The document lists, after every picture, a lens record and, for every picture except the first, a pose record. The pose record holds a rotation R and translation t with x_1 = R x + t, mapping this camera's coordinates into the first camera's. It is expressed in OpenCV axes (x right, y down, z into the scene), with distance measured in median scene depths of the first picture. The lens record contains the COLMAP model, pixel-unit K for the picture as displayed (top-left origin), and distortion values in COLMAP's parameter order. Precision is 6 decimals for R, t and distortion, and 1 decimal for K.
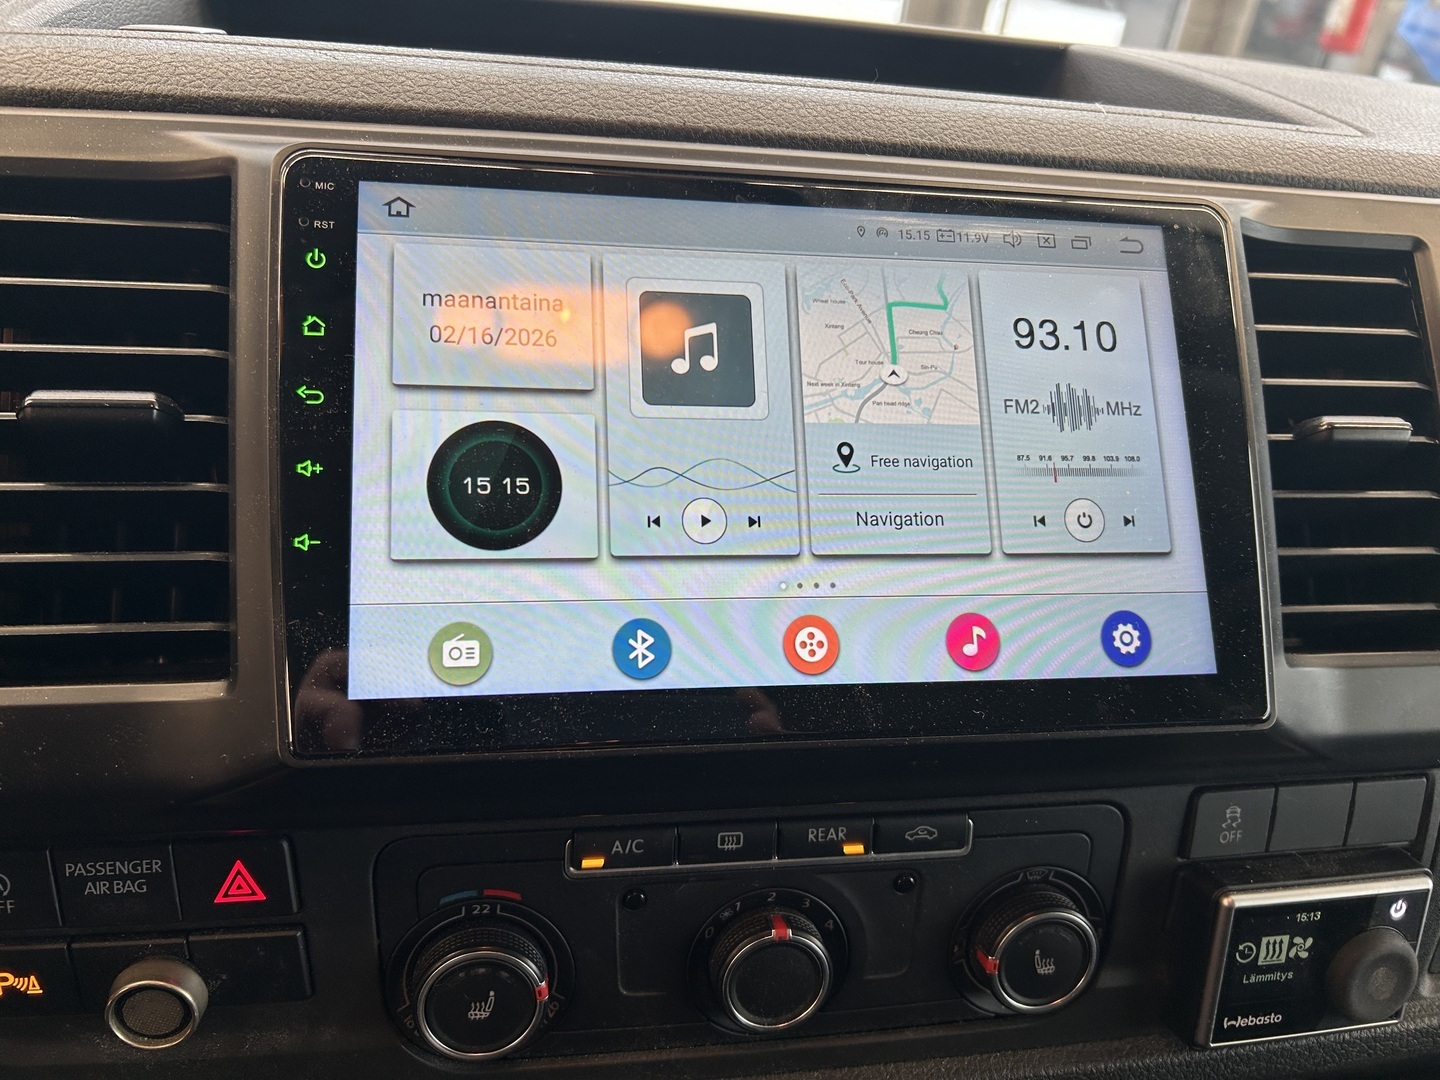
lens RADIAL K [[1076.2, 0, 720.3], [0, 1076.2, 537.2], [0, 0, 1]] dist [0.046560, -0.029322]
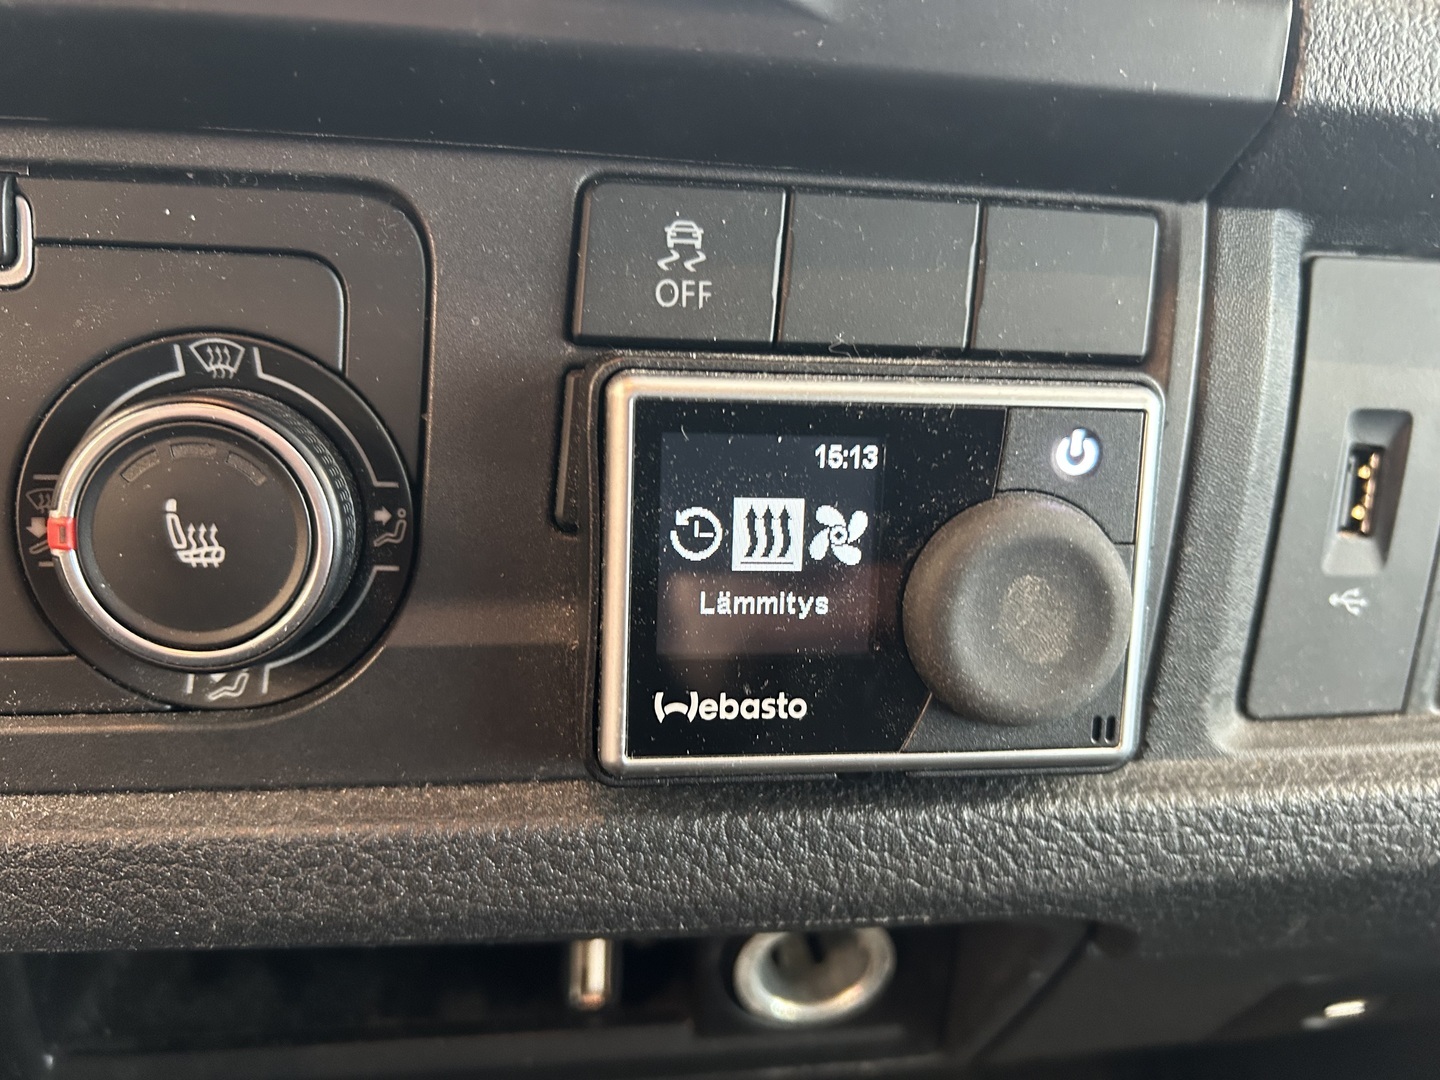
lens RADIAL K [[1076.2, 0, 717.8], [0, 1076.2, 544.8], [0, 0, 1]] dist [0.046560, -0.029322]
pose [[0.996886, -0.008790, -0.078361, 0.518208], [-0.000118, 0.993600, -0.112955, 0.428511], [0.078852, 0.112612, 0.990505, 0.575253]]
